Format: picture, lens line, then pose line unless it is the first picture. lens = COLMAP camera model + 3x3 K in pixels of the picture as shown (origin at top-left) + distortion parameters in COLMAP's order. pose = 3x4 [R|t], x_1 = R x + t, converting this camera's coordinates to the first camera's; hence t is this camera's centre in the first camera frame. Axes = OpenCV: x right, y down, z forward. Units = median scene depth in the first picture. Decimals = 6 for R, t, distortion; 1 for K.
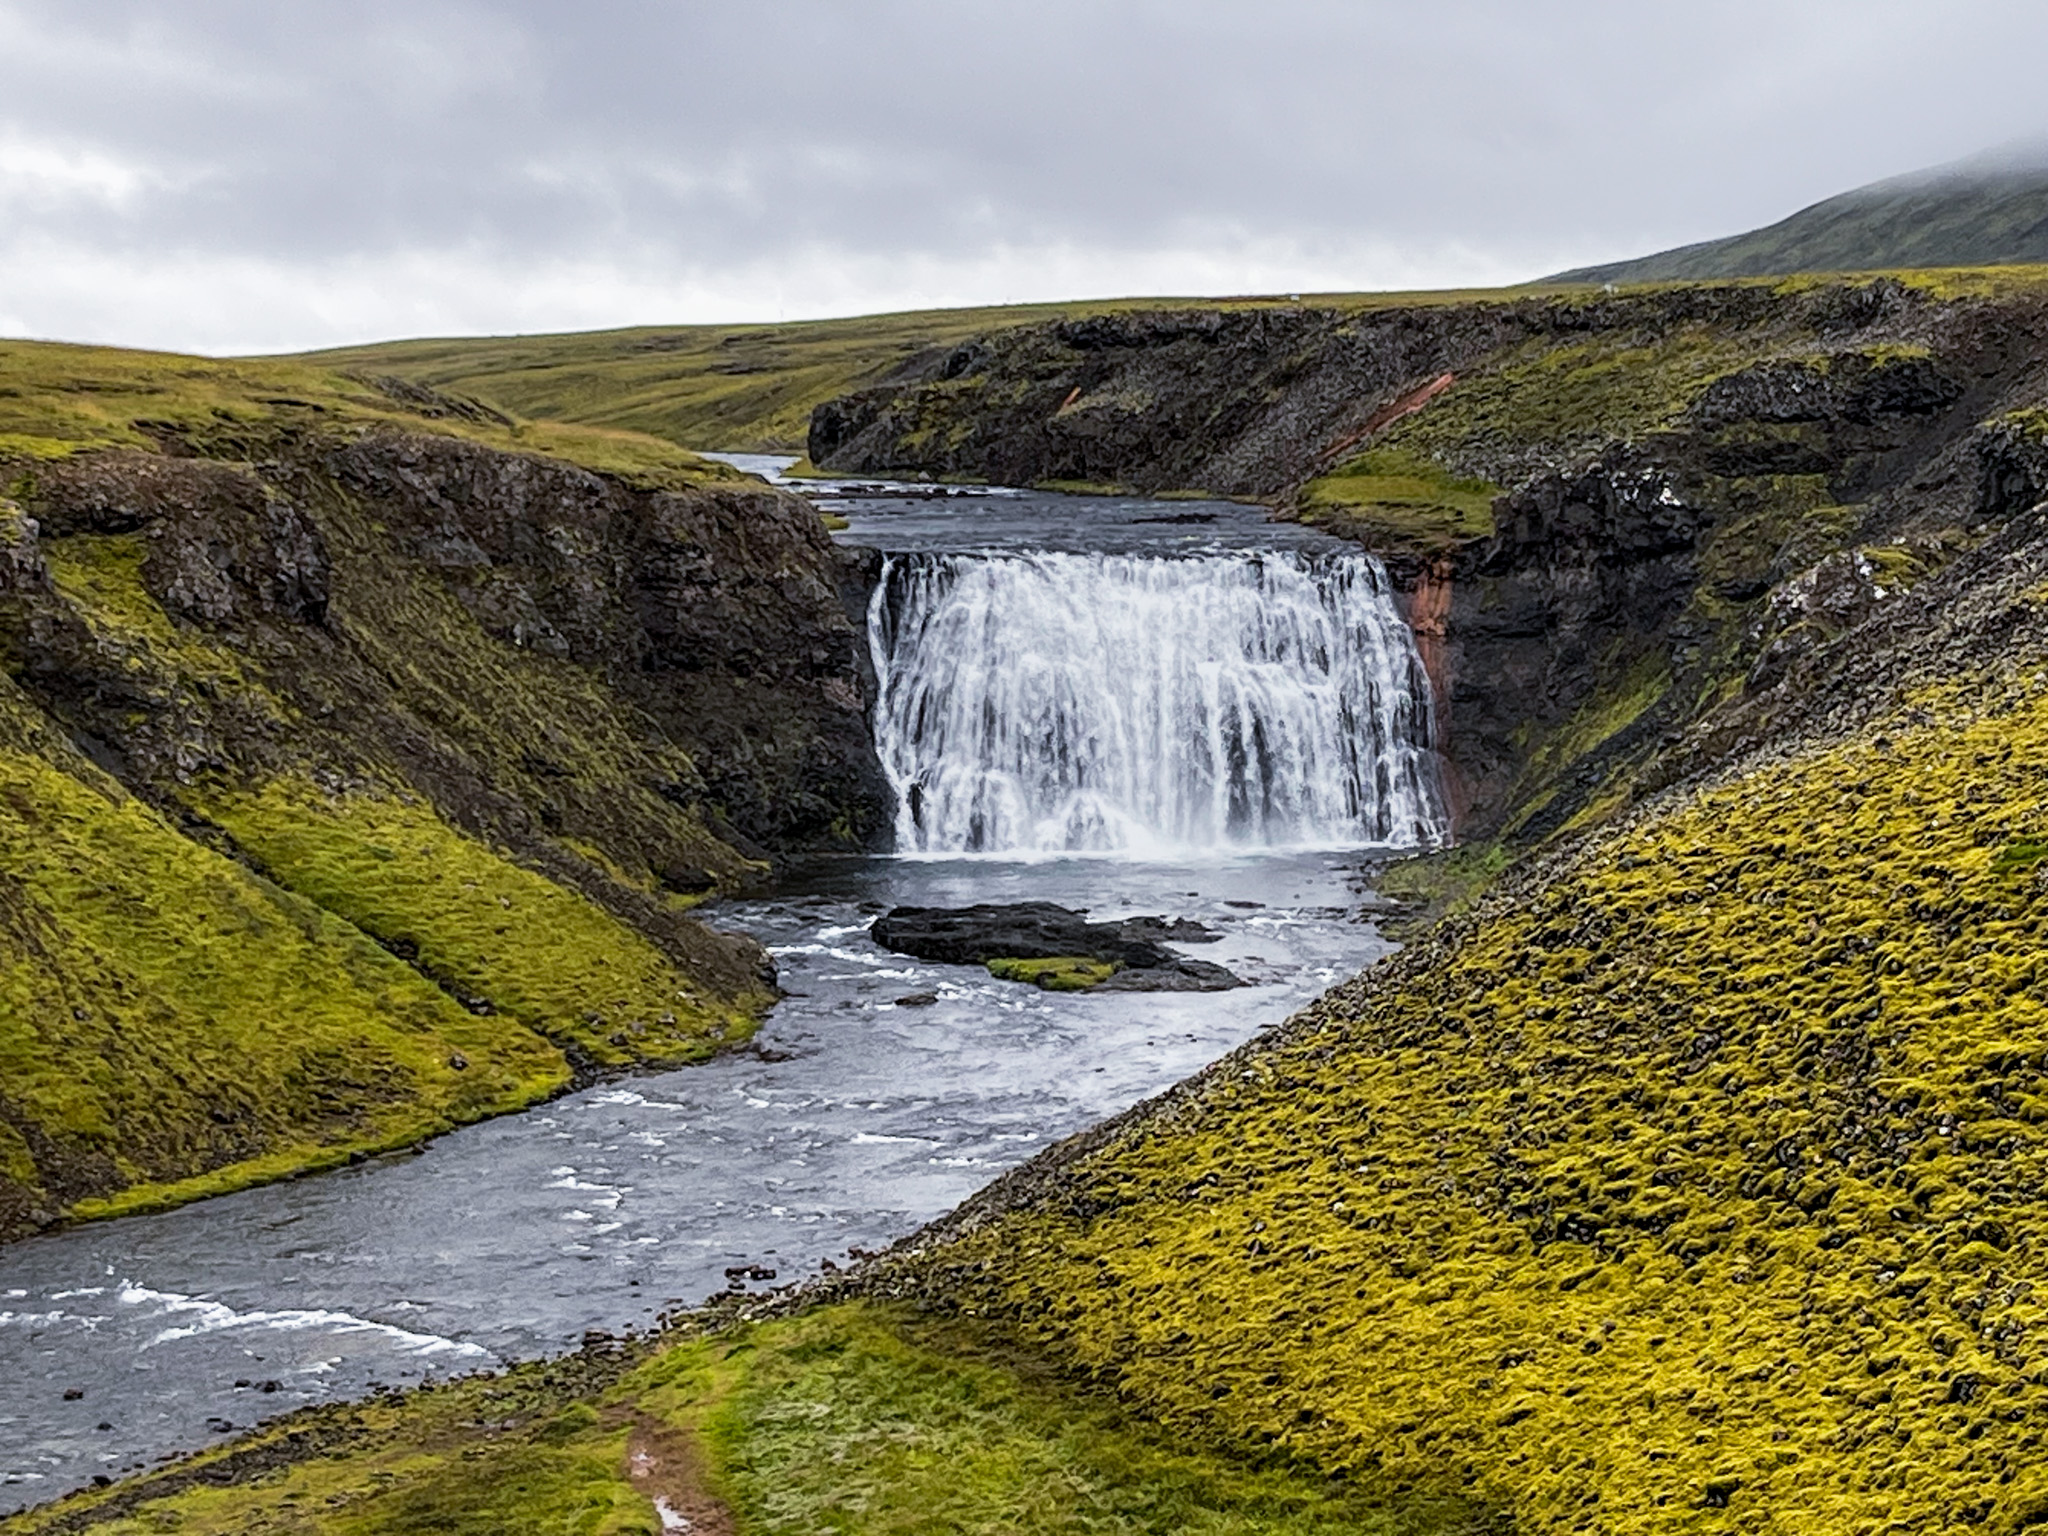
lens RADIAL K [[4580.8, 0, 1024.3], [0, 4580.8, 766.5], [0, 0, 1]] dist [-0.011115, 0.000000]
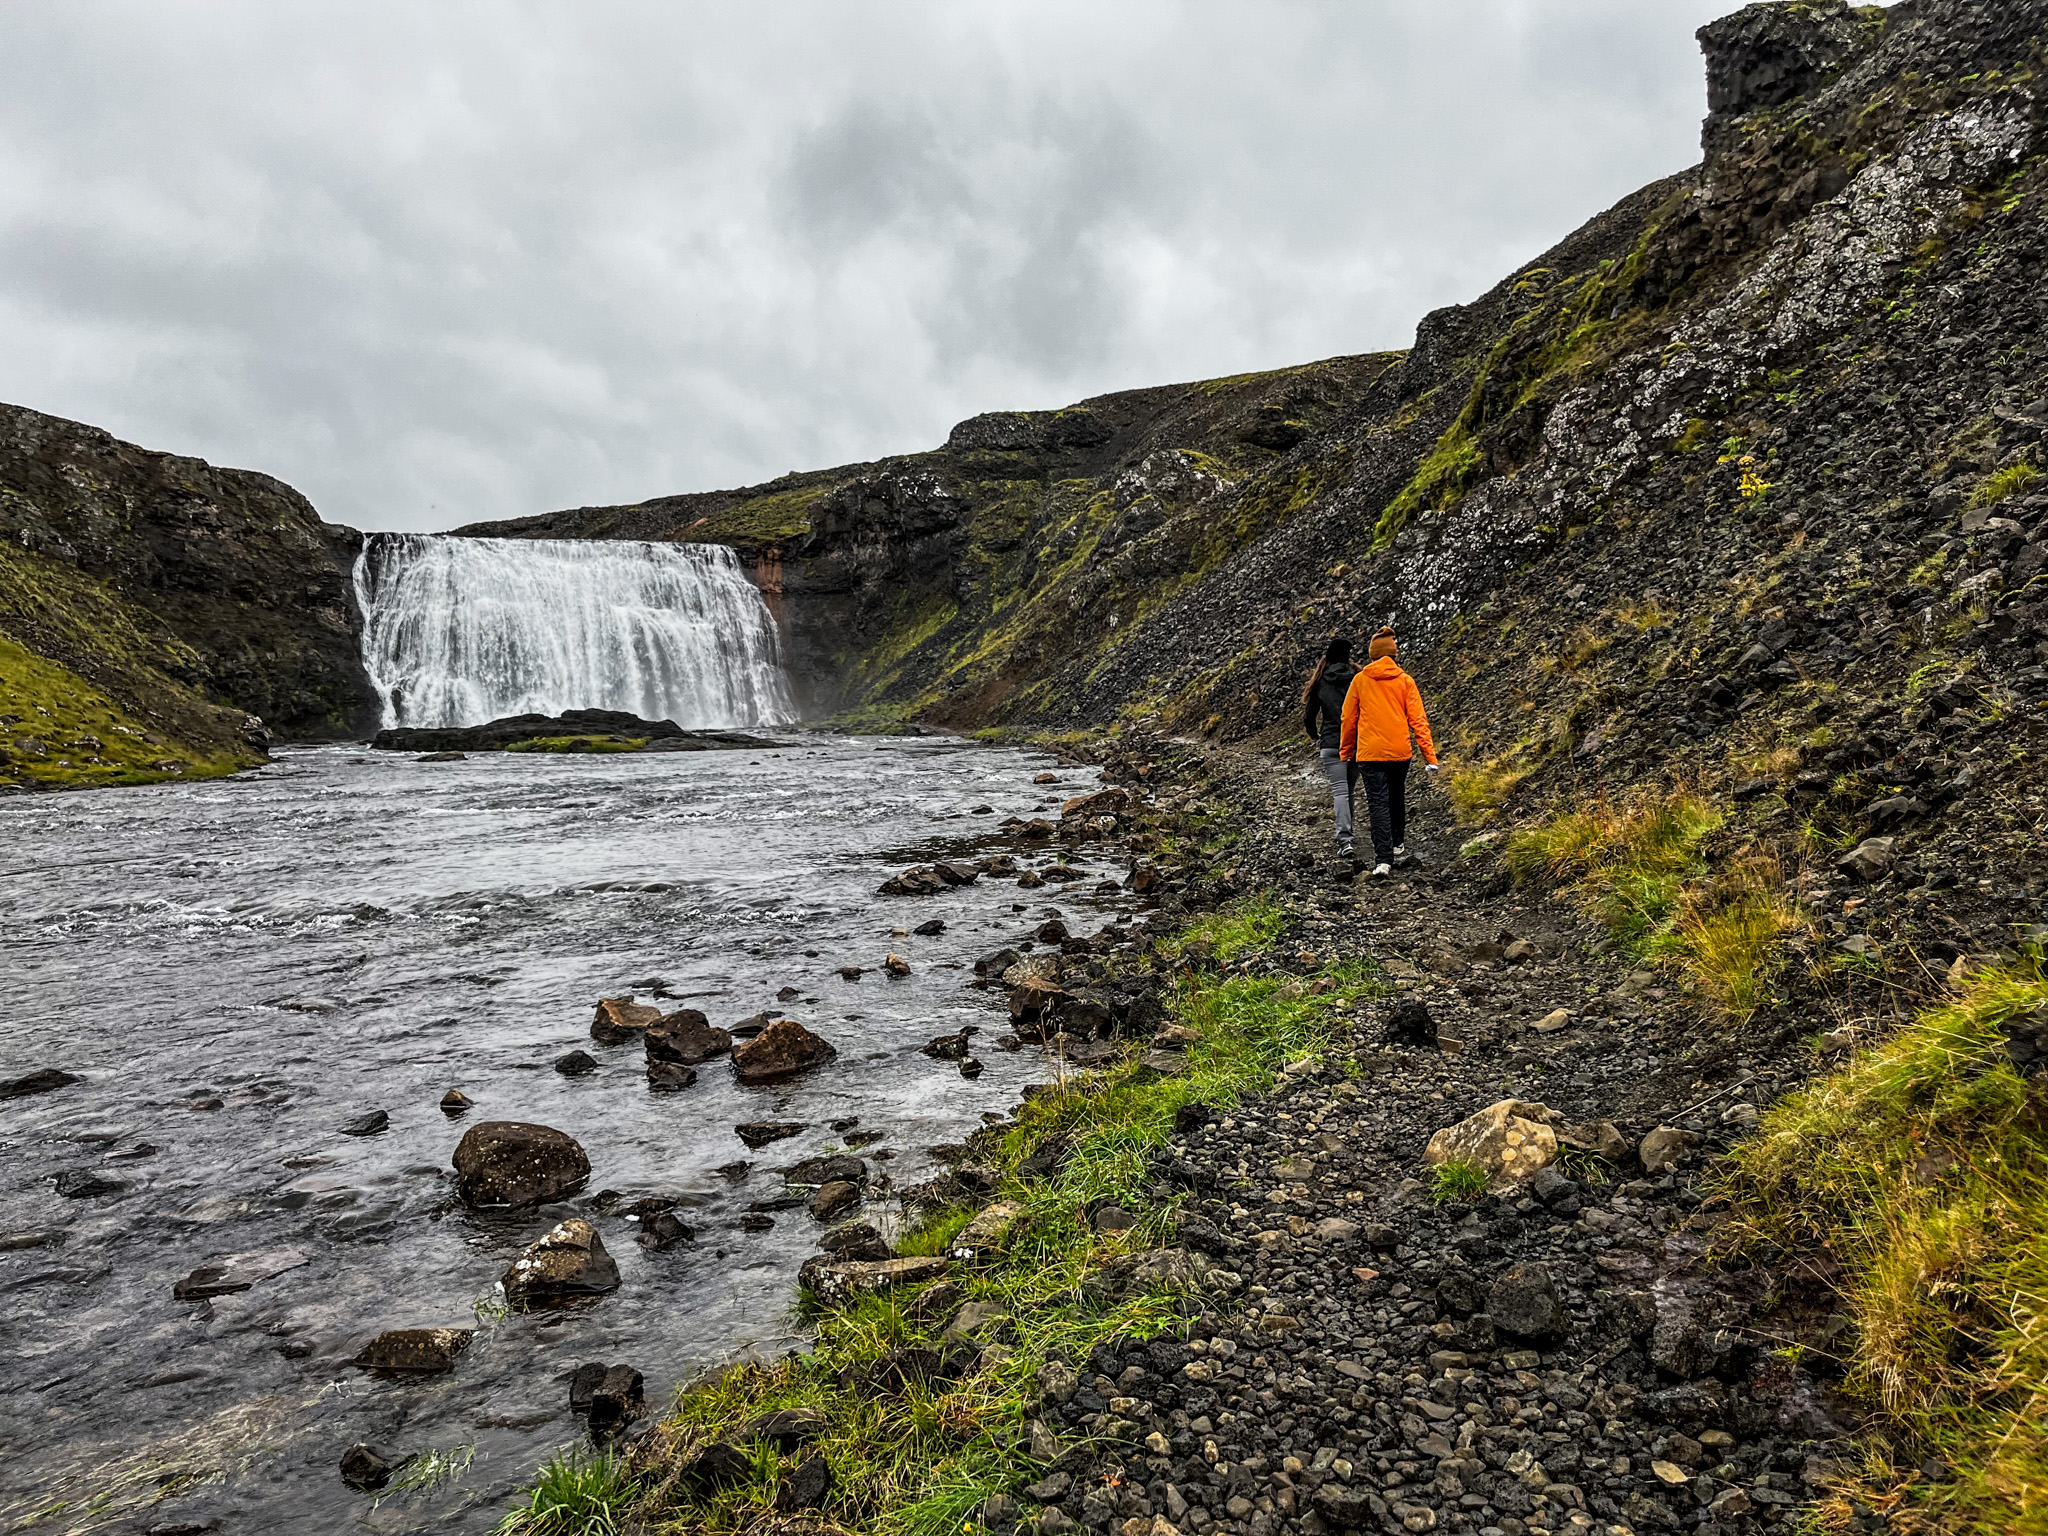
lens RADIAL K [[1534.9, 0, 1035.7], [0, 1534.9, 781.7], [0, 0, 1]] dist [0.005280, -0.020092]
pose [[0.922832, -0.025675, 0.384346, -0.024306], [0.044381, 0.998219, -0.039877, 0.055640], [-0.382638, 0.053857, 0.922327, 0.522226]]
